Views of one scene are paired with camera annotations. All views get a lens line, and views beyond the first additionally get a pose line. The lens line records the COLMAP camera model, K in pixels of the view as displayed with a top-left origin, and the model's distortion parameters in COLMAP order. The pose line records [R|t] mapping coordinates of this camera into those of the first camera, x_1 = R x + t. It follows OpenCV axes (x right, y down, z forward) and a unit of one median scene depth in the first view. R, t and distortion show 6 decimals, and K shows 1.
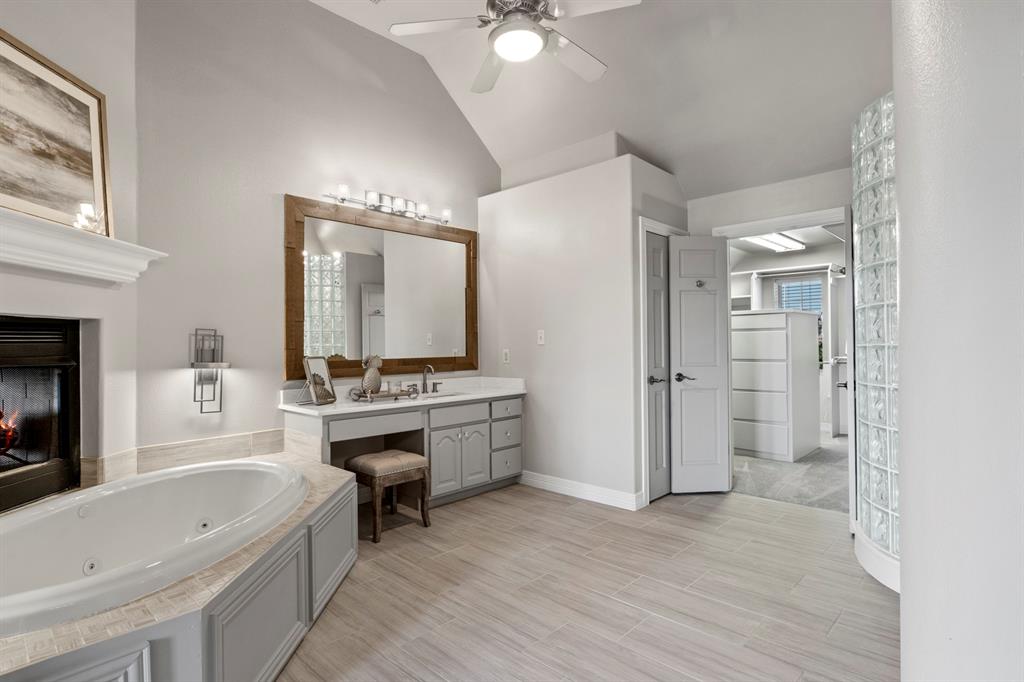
lens RADIAL K [[518.6, 0, 514.1], [0, 518.6, 343.9], [0, 0, 1]] dist [-0.001234, -0.000525]
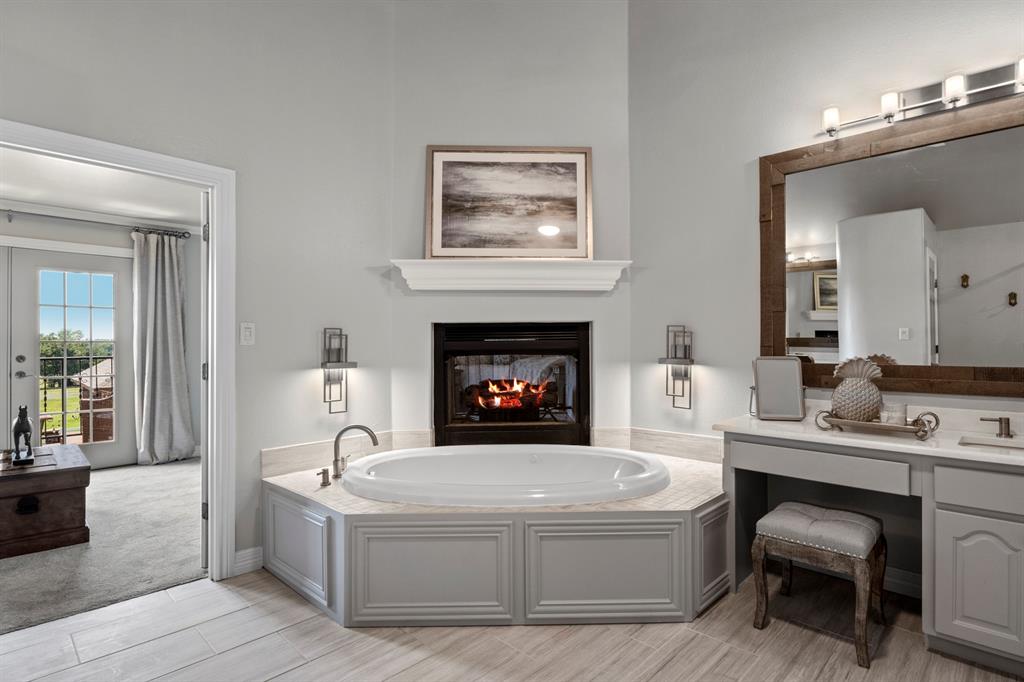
lens RADIAL K [[518.6, 0, 514.1], [0, 518.6, 343.9], [0, 0, 1]] dist [-0.001234, -0.000525]
pose [[0.006373, 0.012106, -0.999906, 0.499796], [0.004853, 0.999915, 0.012137, -0.007819], [0.999968, -0.004930, 0.006313, 0.796318]]
